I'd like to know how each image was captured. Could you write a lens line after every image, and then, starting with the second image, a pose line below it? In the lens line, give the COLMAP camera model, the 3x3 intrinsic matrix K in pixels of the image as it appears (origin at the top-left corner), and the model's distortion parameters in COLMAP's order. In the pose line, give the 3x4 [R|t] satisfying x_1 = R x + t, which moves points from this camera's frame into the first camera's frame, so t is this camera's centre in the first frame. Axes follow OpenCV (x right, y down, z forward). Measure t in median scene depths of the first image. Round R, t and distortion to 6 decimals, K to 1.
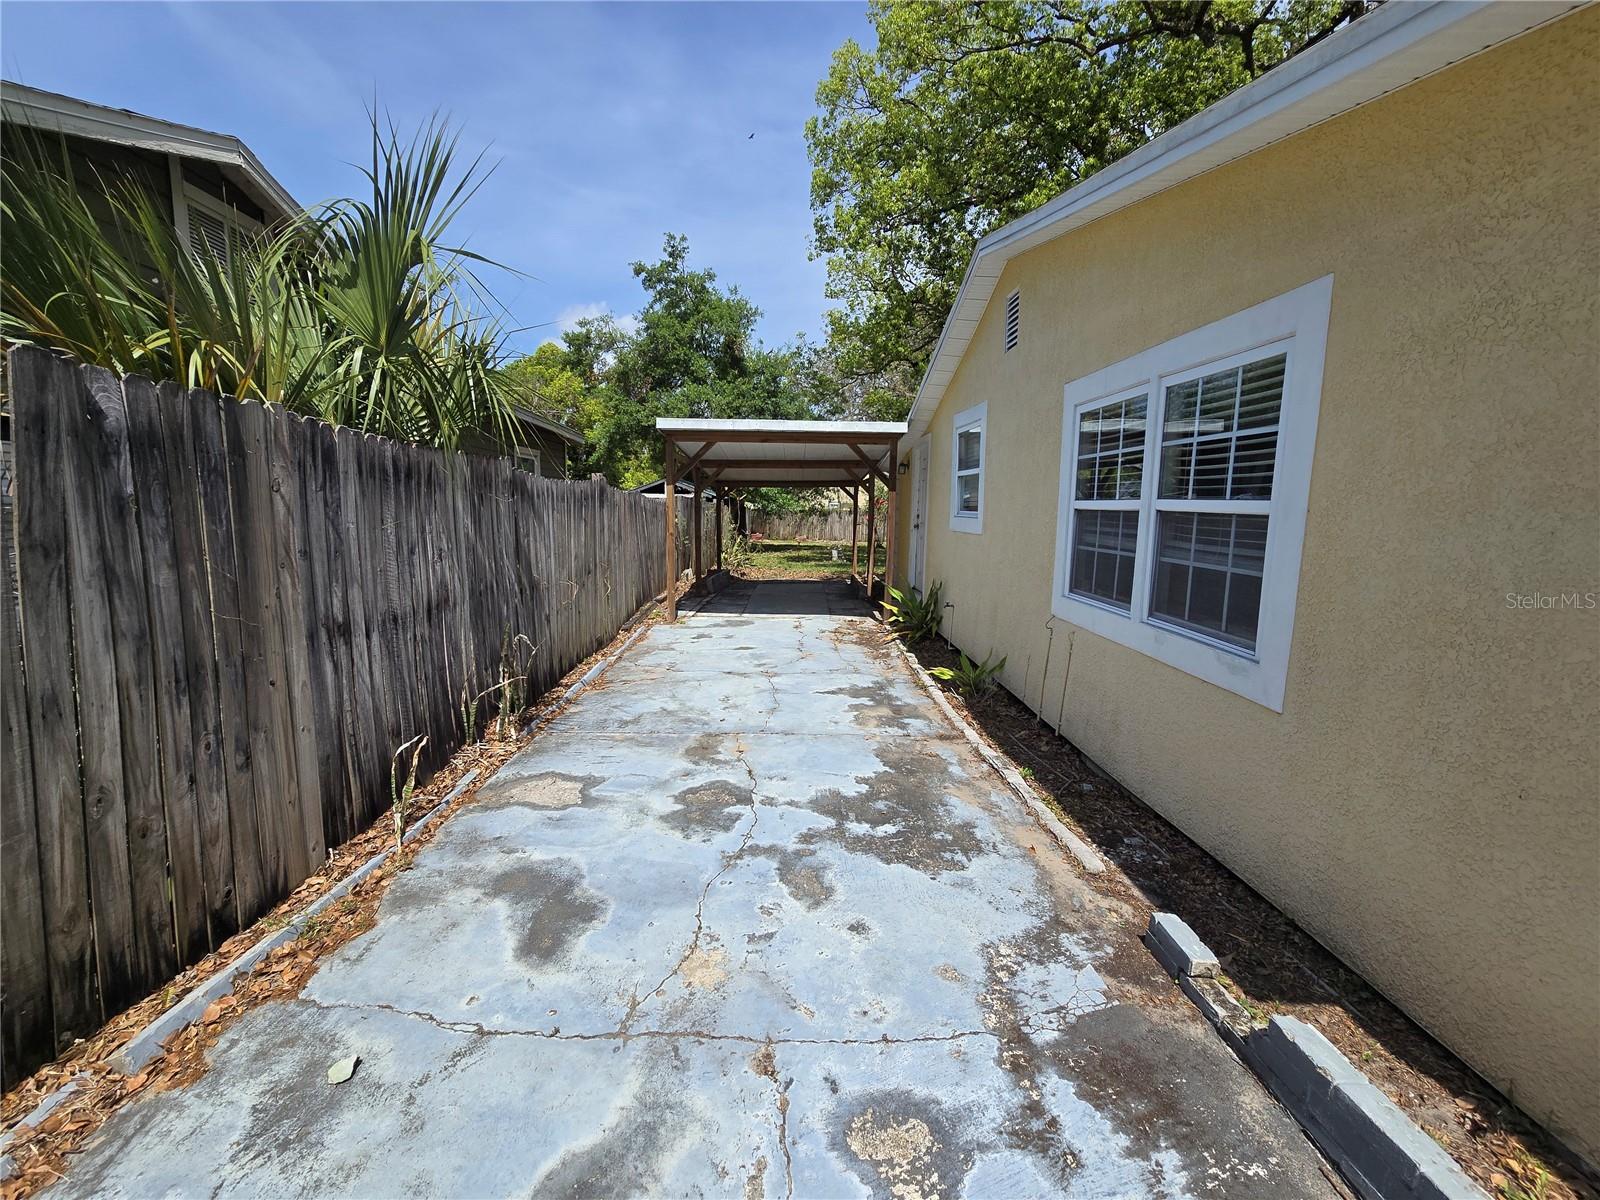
lens RADIAL K [[657.8, 0, 793.7], [0, 657.8, 590.1], [0, 0, 1]] dist [-0.002556, -0.000196]
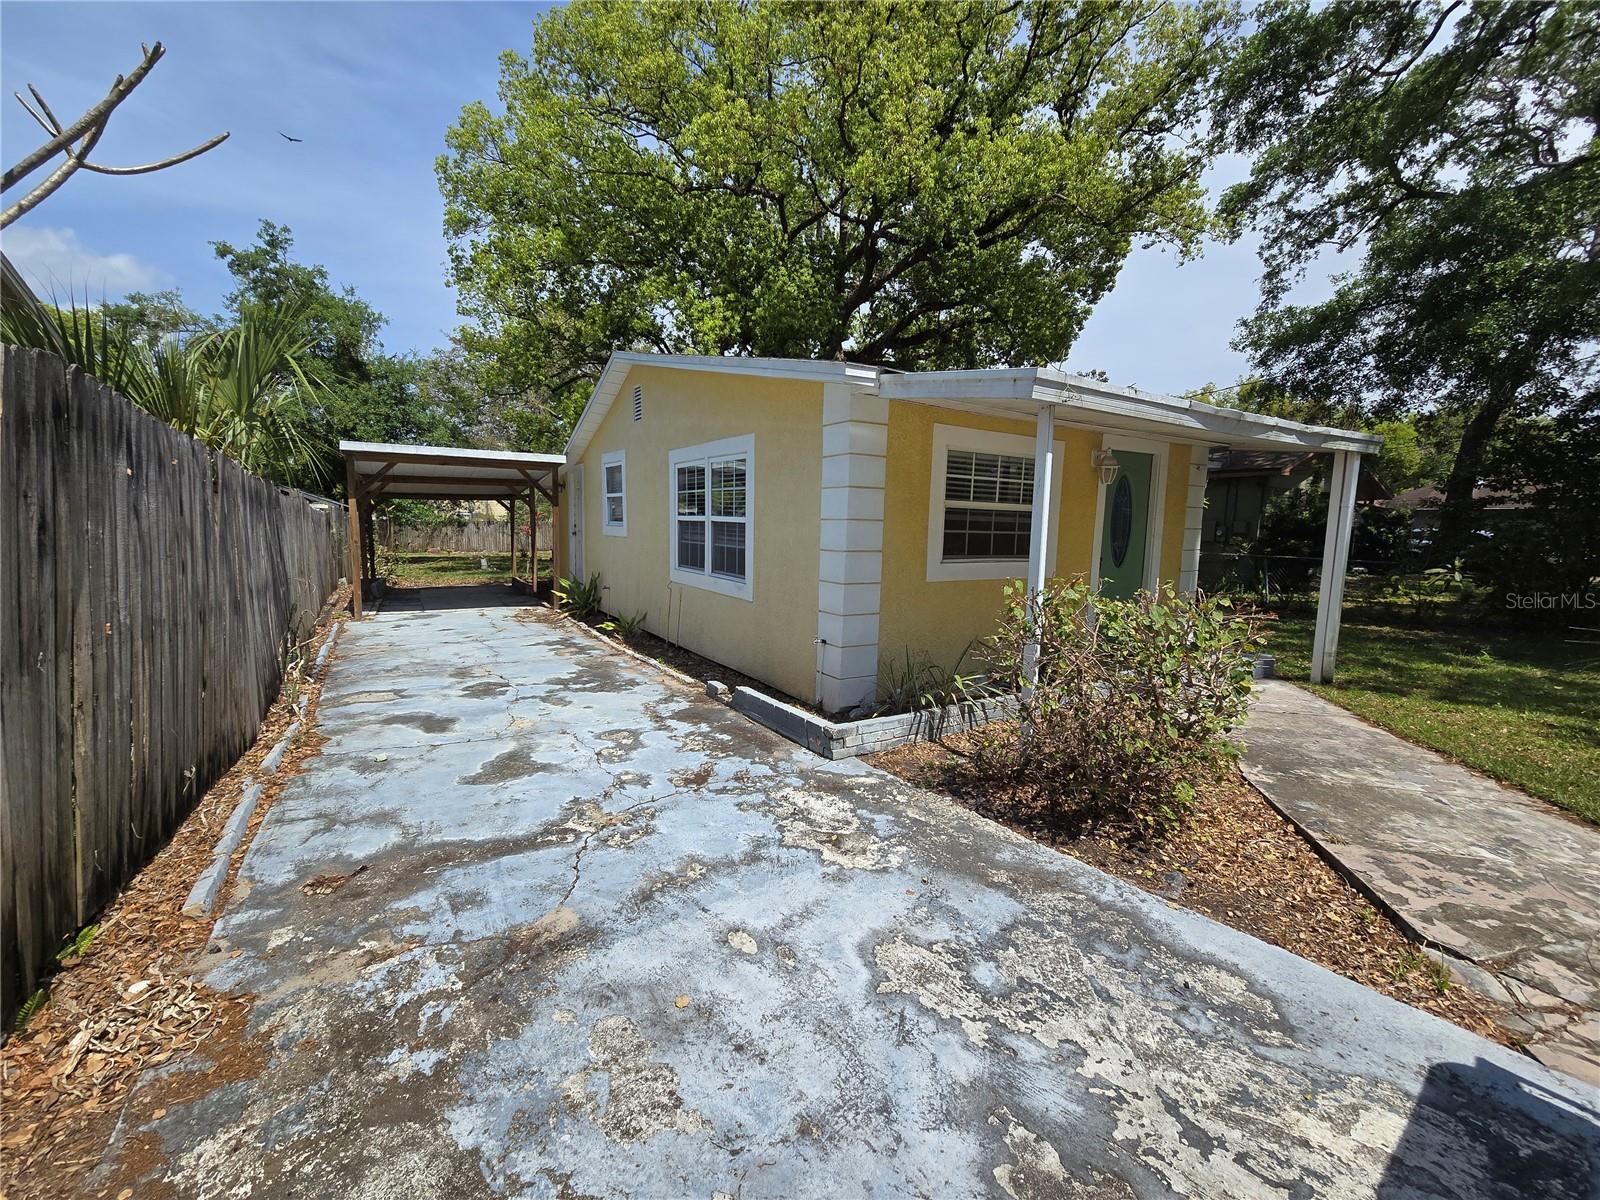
lens RADIAL K [[657.8, 0, 790.7], [0, 657.8, 598.9], [0, 0, 1]] dist [-0.002556, -0.000196]
pose [[0.862159, -0.058684, 0.503228, -0.132293], [0.059932, 0.998108, 0.013716, 0.050131], [-0.503081, 0.018334, 0.864045, -0.414705]]
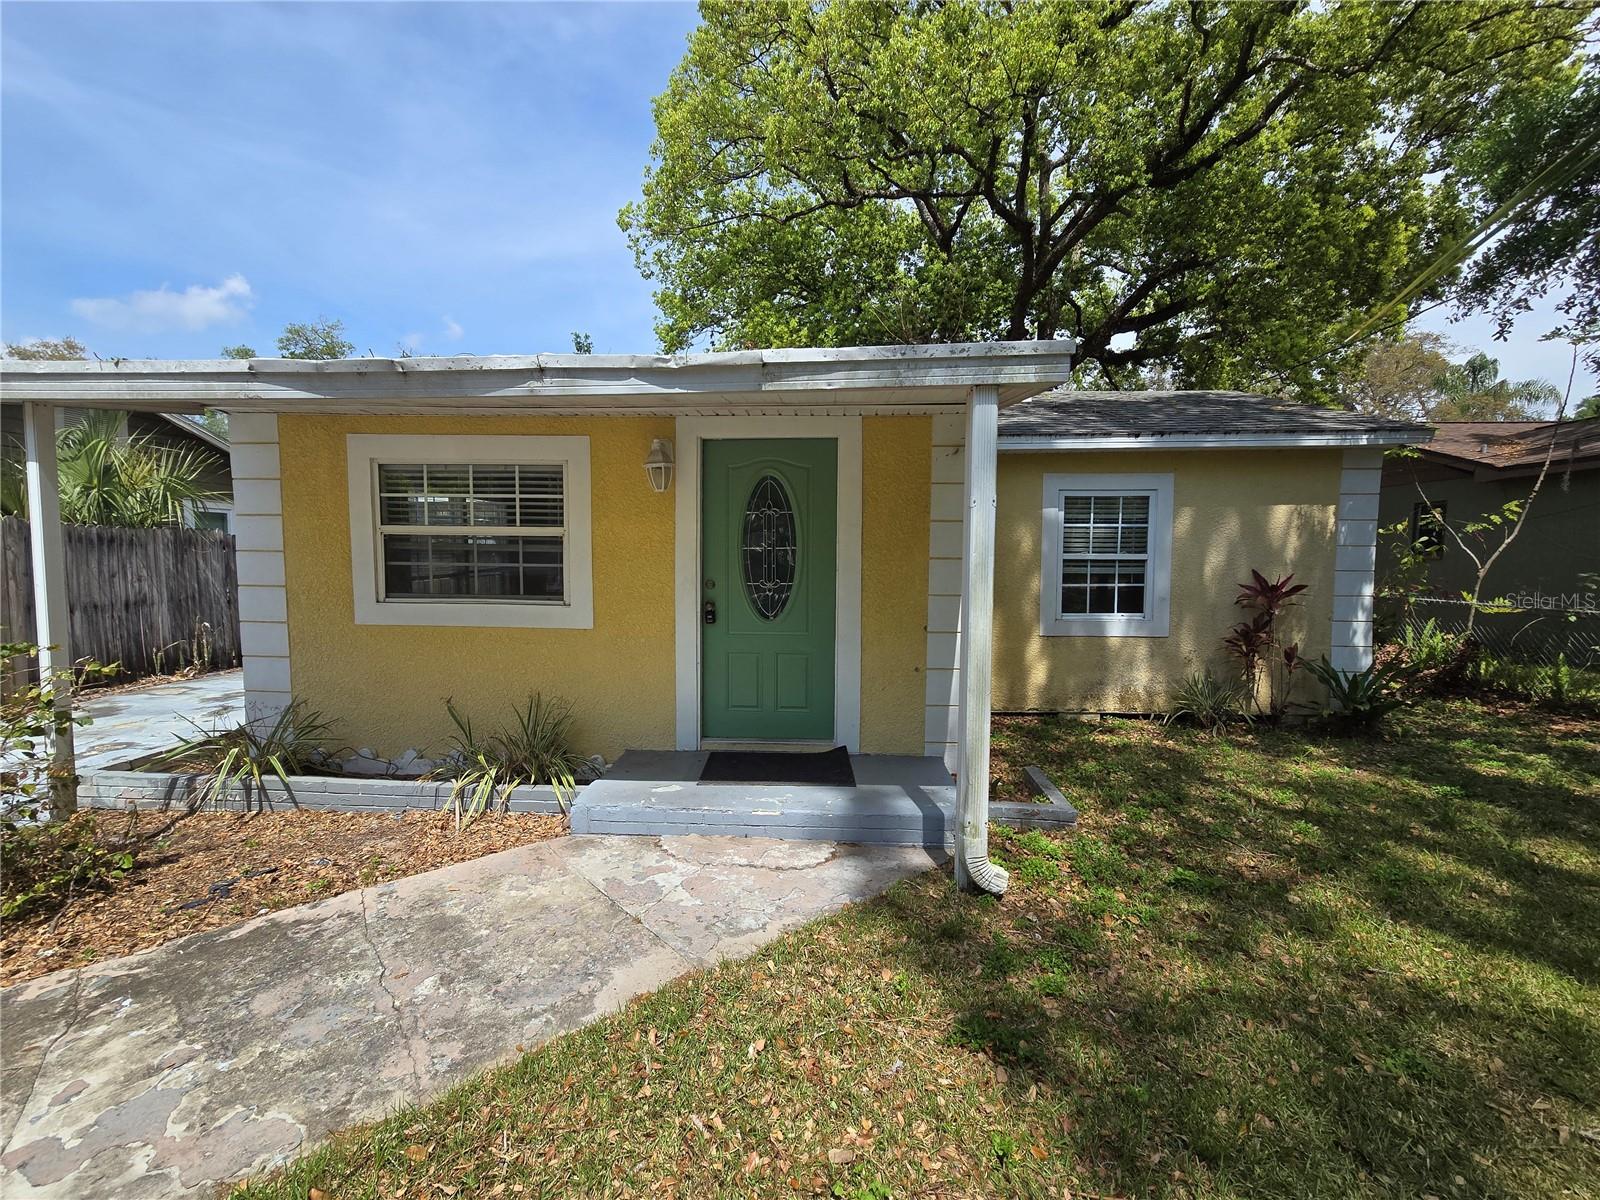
lens RADIAL K [[657.8, 0, 791.4], [0, 657.8, 598.8], [0, 0, 1]] dist [-0.002556, -0.000196]
pose [[0.997163, -0.003212, -0.075200, 0.805889], [-0.001166, 0.998310, -0.058095, 0.061421], [0.075260, 0.058017, 0.995475, -0.433003]]
